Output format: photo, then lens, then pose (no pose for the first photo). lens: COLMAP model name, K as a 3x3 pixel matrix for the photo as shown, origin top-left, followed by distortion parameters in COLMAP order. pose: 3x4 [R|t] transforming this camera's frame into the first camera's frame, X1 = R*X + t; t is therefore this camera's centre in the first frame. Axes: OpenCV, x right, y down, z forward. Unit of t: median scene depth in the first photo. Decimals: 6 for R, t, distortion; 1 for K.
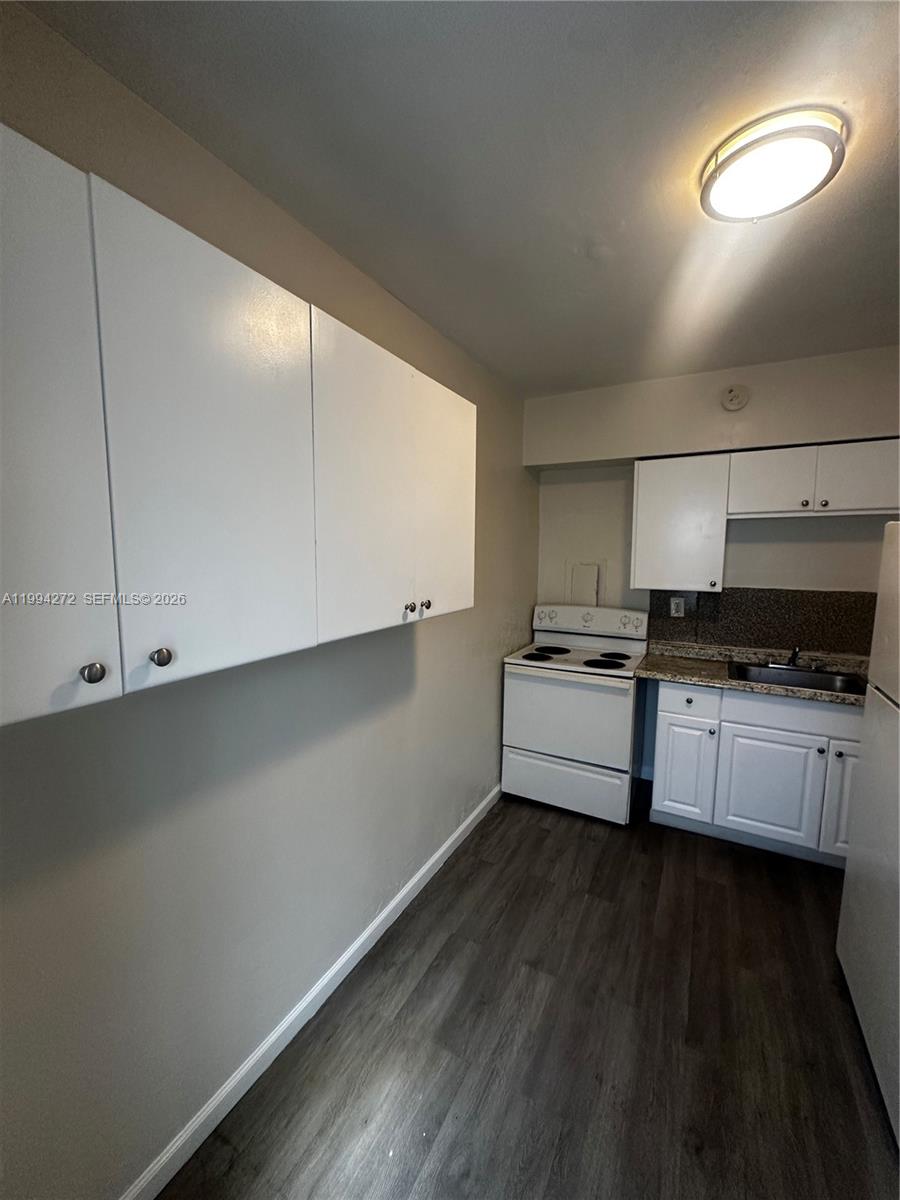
lens RADIAL K [[475.6, 0, 450.8], [0, 475.6, 603.1], [0, 0, 1]] dist [-0.003491, 0.000345]
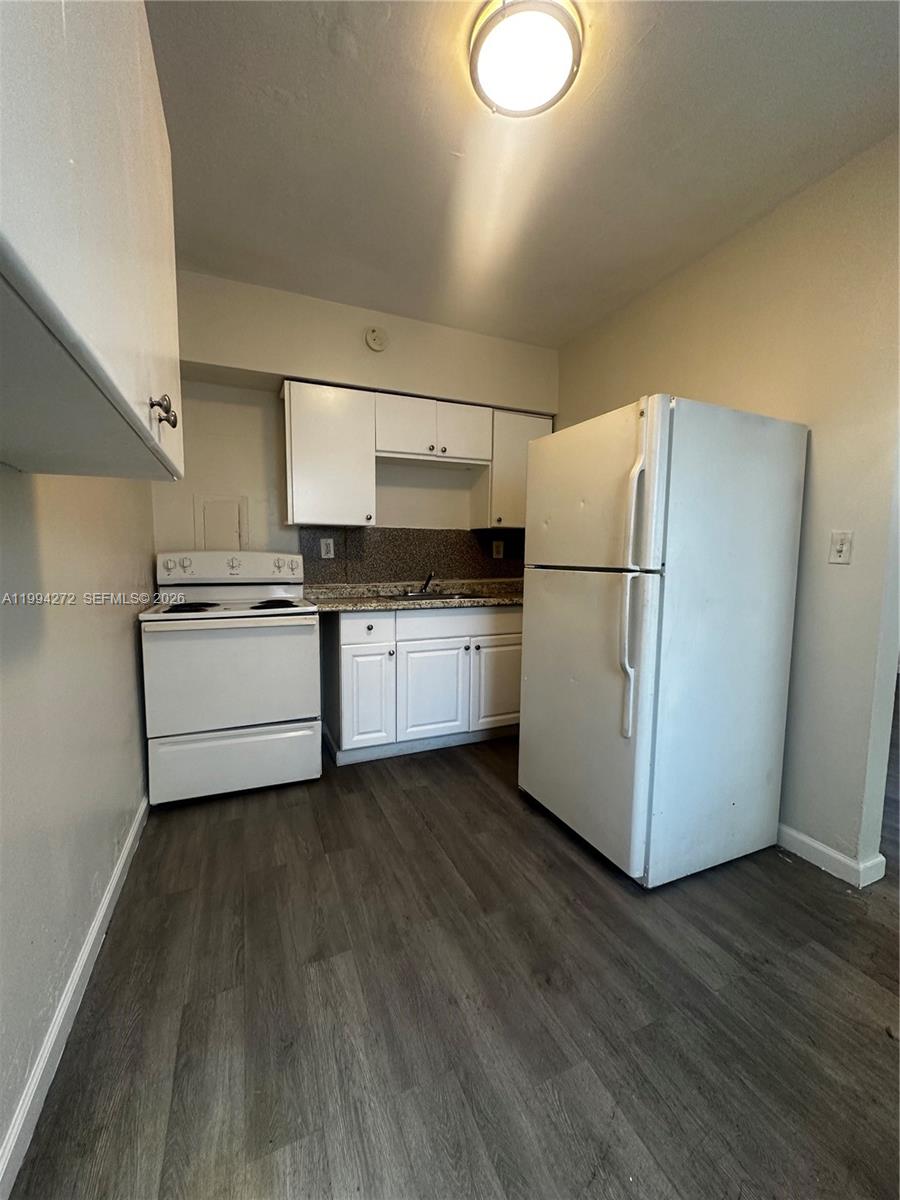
lens RADIAL K [[475.6, 0, 450.8], [0, 475.6, 602.9], [0, 0, 1]] dist [-0.003491, 0.000345]
pose [[0.612199, -0.077144, 0.786931, -0.202498], [0.088372, 0.995669, 0.028857, 0.155332], [-0.785750, 0.051876, 0.616365, 0.268853]]
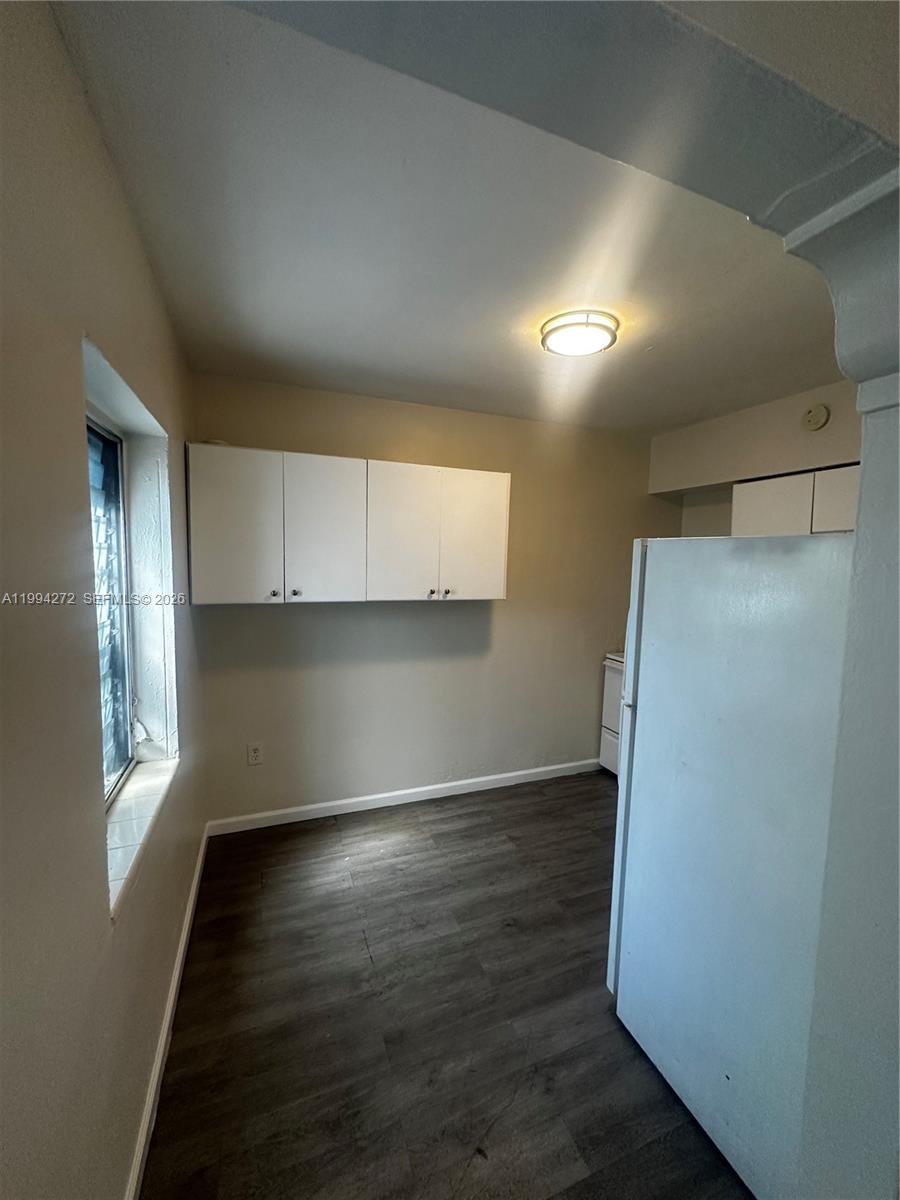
lens RADIAL K [[475.6, 0, 450.9], [0, 475.6, 607.4], [0, 0, 1]] dist [-0.003491, 0.000345]
pose [[0.766337, 0.075579, -0.637978, 0.747926], [-0.092041, 0.995728, 0.007401, 0.031447], [0.635812, 0.053048, 0.770019, -0.258263]]
